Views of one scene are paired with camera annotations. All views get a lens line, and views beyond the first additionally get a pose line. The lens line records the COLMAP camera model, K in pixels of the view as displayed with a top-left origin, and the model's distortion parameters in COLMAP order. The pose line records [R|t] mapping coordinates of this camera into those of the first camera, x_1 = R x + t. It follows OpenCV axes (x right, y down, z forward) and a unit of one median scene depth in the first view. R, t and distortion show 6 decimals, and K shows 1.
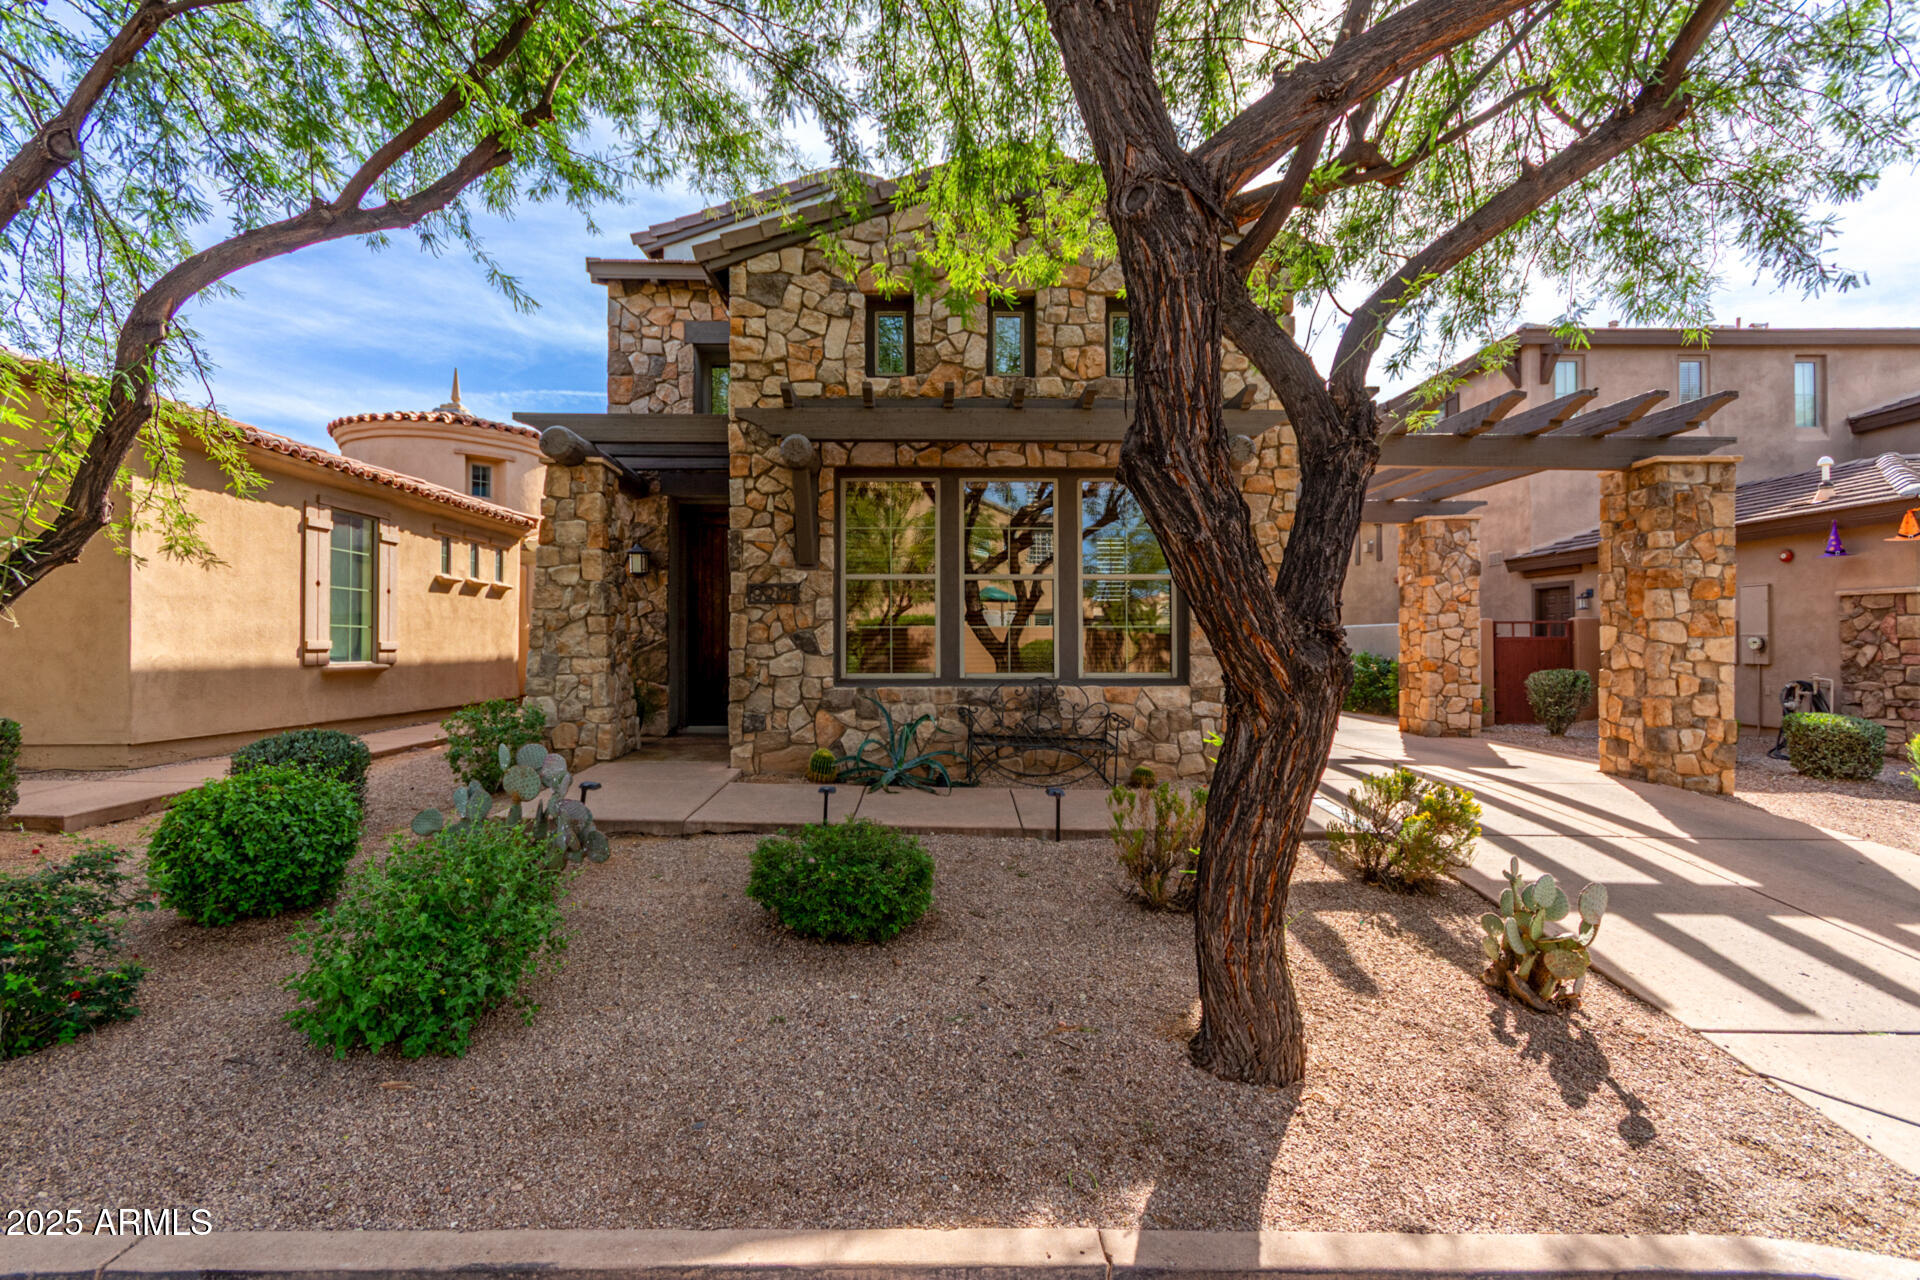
lens RADIAL K [[887.7, 0, 960.0], [0, 887.7, 640.0], [0, 0, 1]] dist [0.006900, 0.000183]
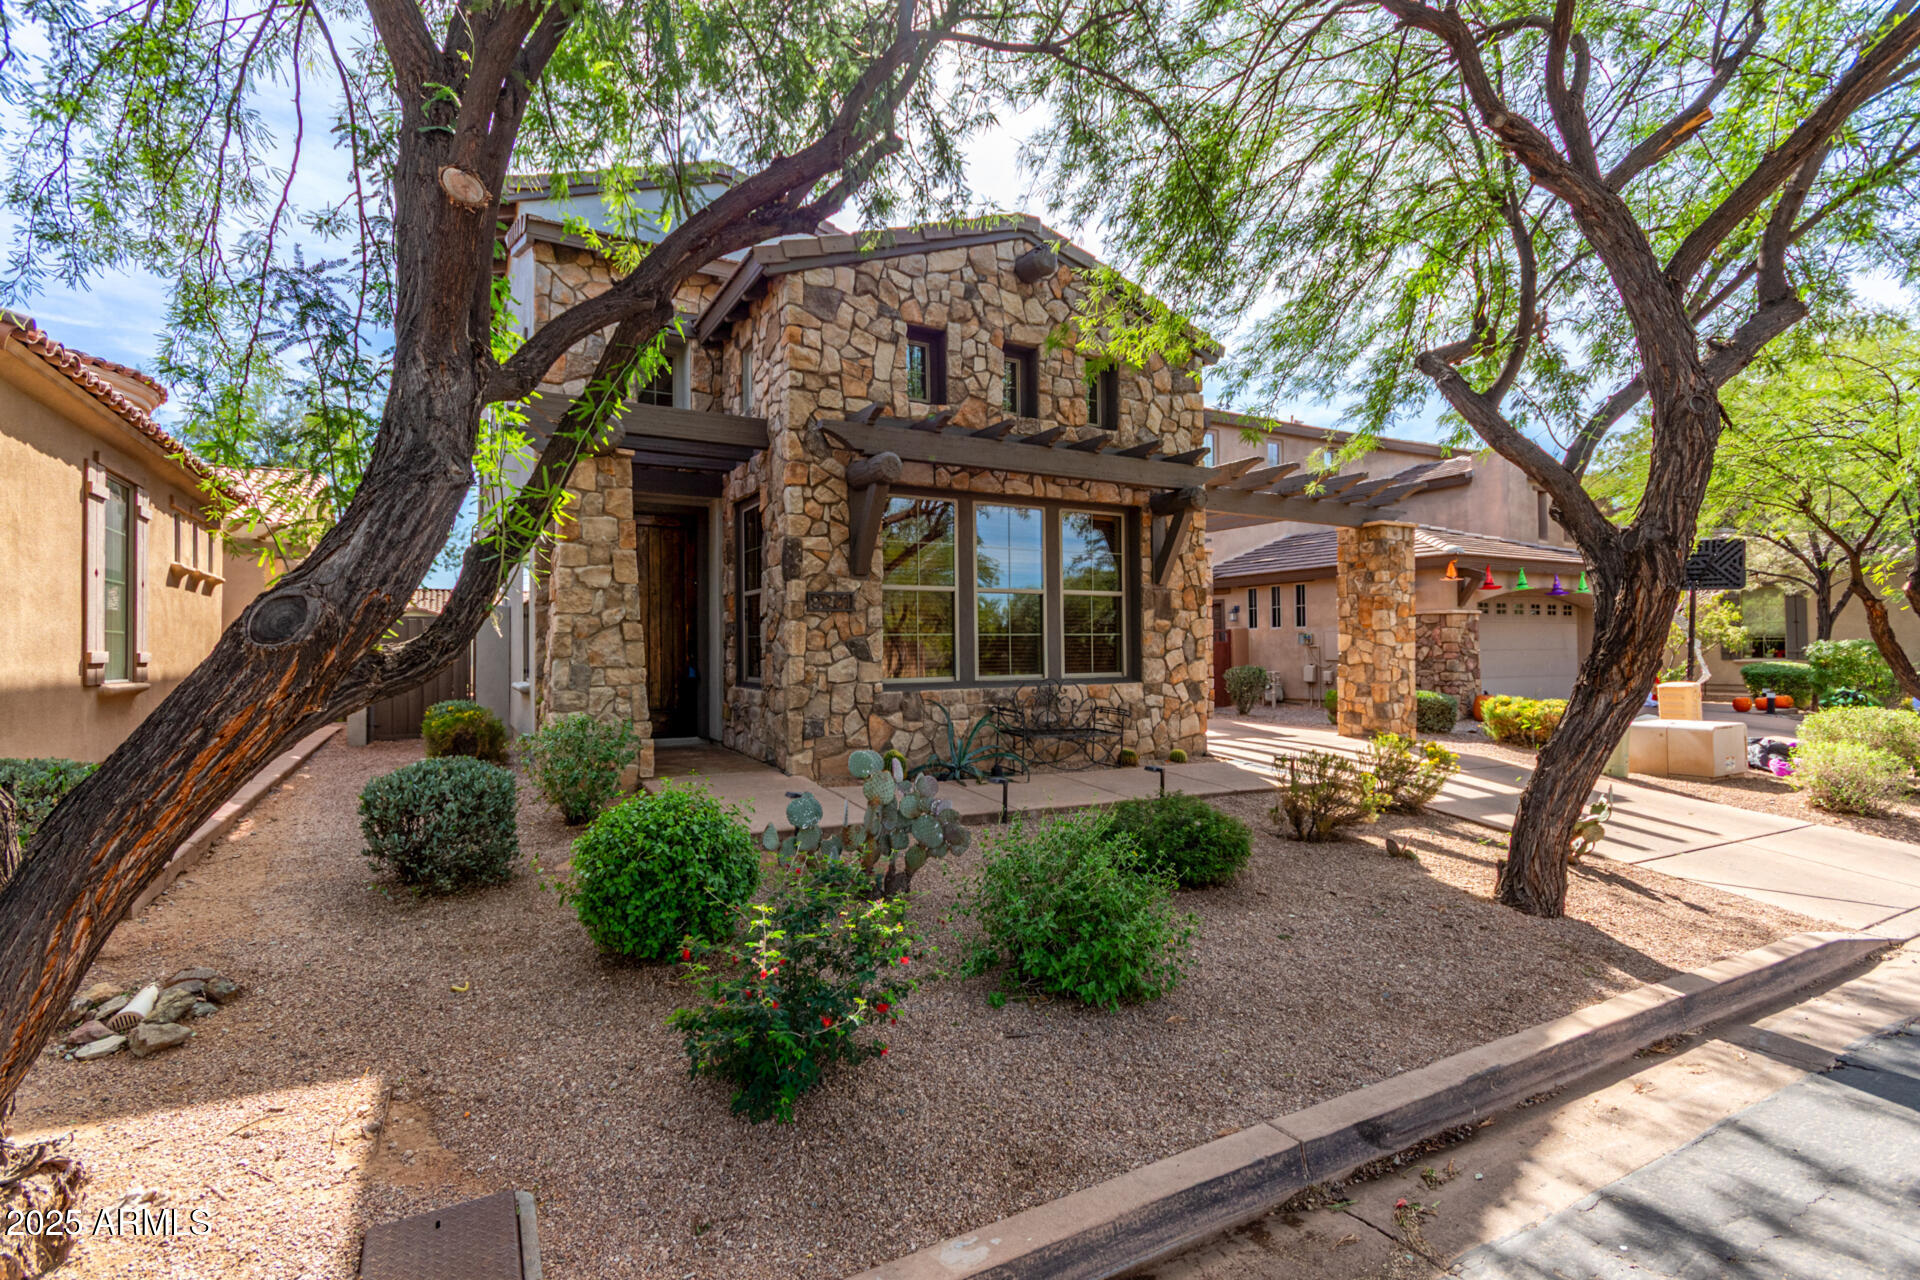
lens RADIAL K [[887.7, 0, 960.0], [0, 887.7, 640.0], [0, 0, 1]] dist [0.006900, 0.000183]
pose [[0.880351, -0.001549, 0.474320, -0.555311], [0.003843, 0.999985, -0.003866, -0.003744], [-0.474307, 0.005227, 0.880344, 0.030221]]
